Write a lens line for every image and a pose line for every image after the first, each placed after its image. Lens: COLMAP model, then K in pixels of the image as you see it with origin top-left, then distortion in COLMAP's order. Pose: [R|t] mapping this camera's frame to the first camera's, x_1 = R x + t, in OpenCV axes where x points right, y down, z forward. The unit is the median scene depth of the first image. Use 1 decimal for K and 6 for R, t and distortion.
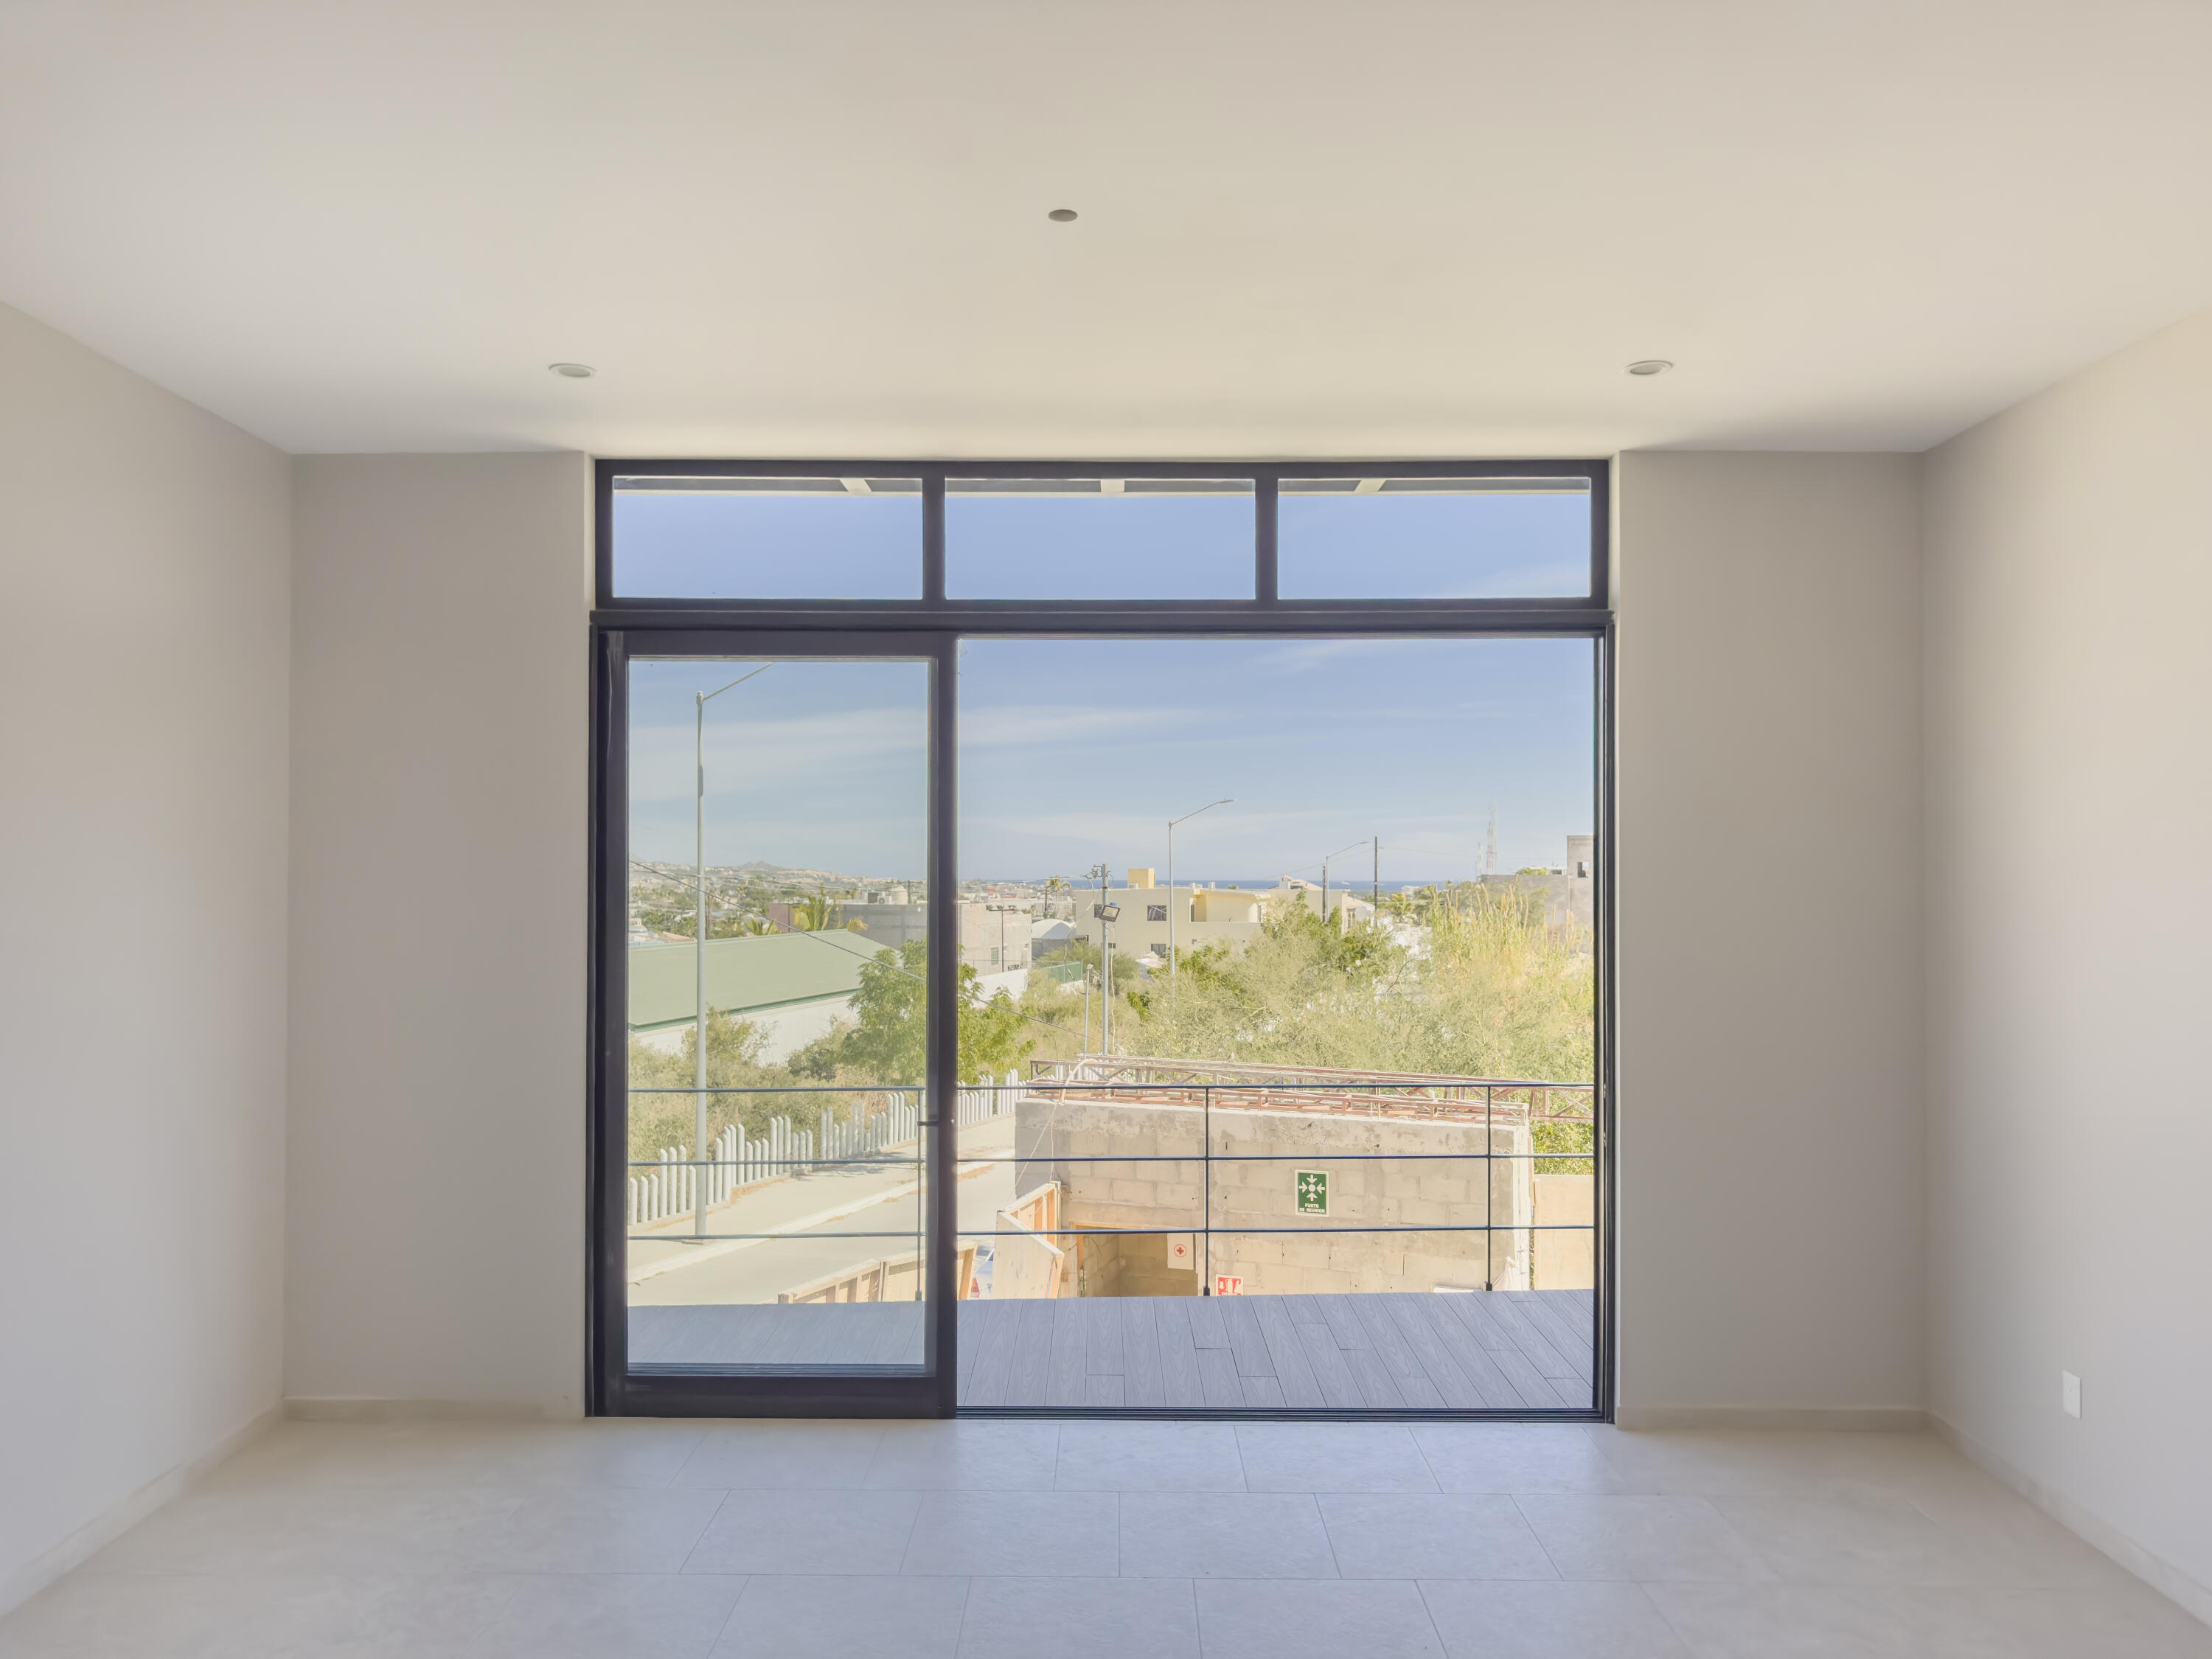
lens RADIAL K [[1550.0, 0, 1097.2], [0, 1550.0, 846.6], [0, 0, 1]] dist [0.002926, -0.000282]
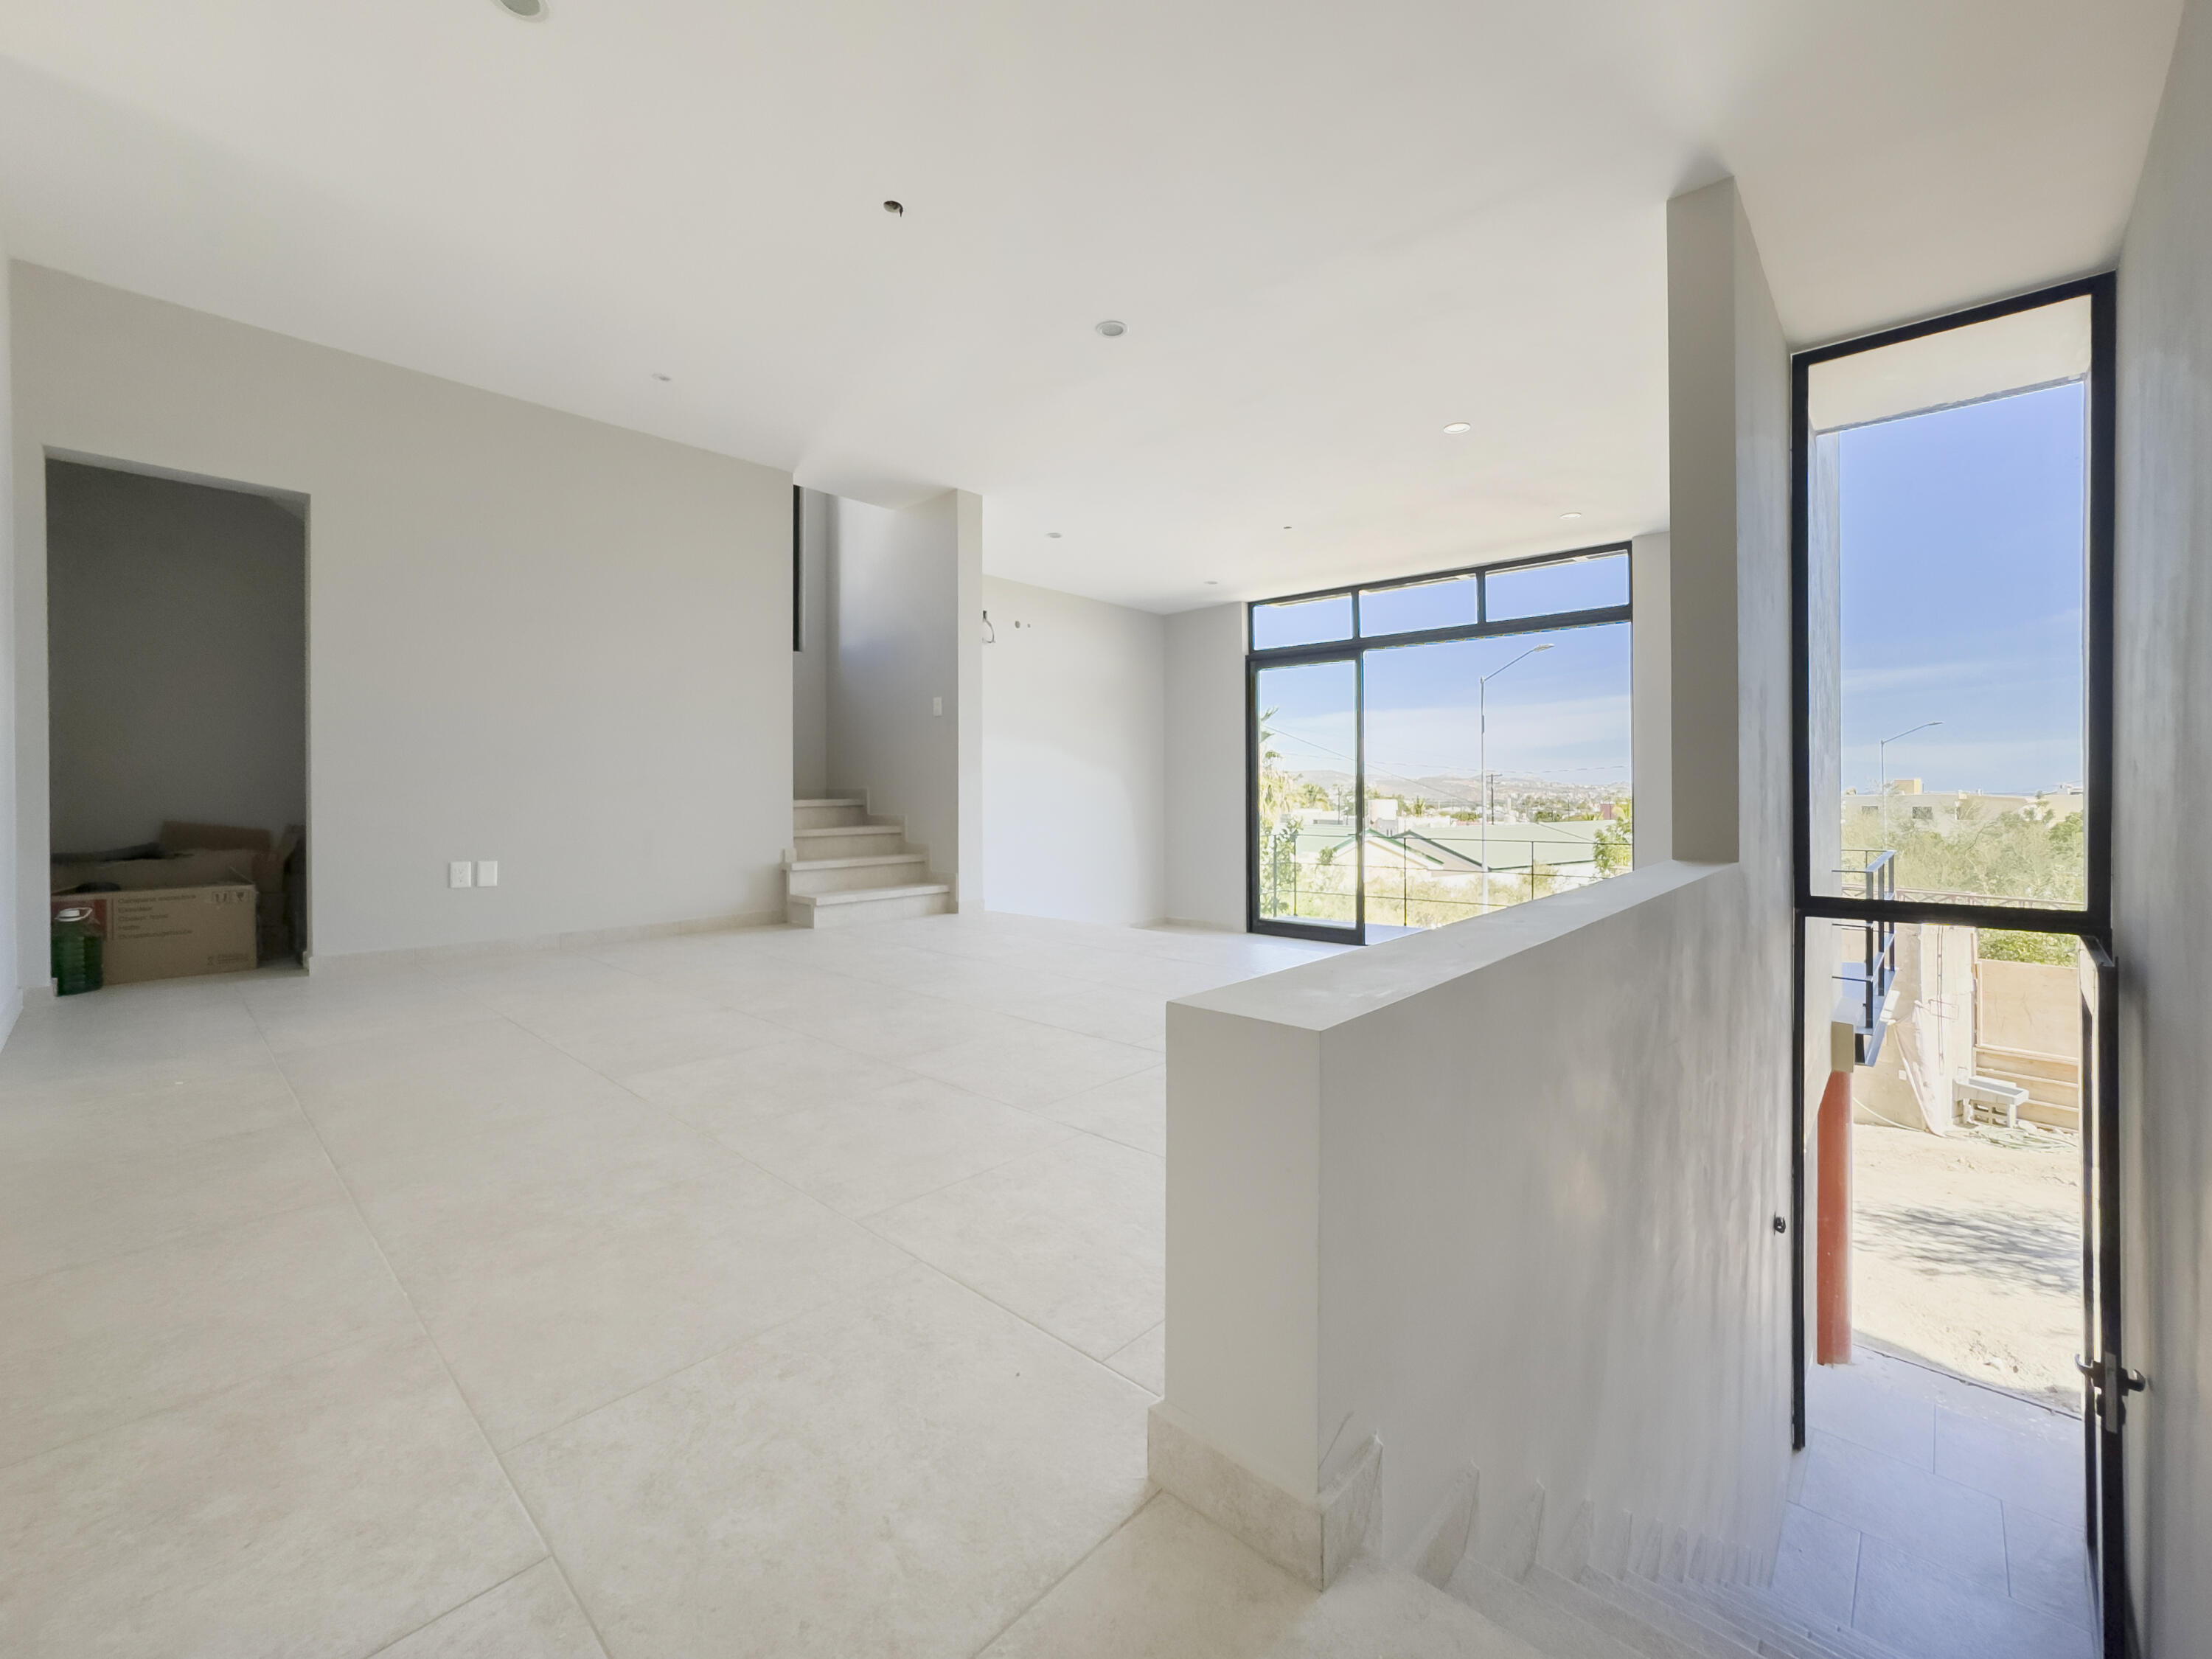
lens RADIAL K [[954.5, 0, 1150.0], [0, 954.5, 780.8], [0, 0, 1]] dist [-0.000172, -0.010032]
pose [[0.776551, -0.015413, -0.629866, 0.638477], [0.019645, 0.999807, -0.000247, 0.077095], [0.629748, -0.012182, 0.776704, -0.484221]]
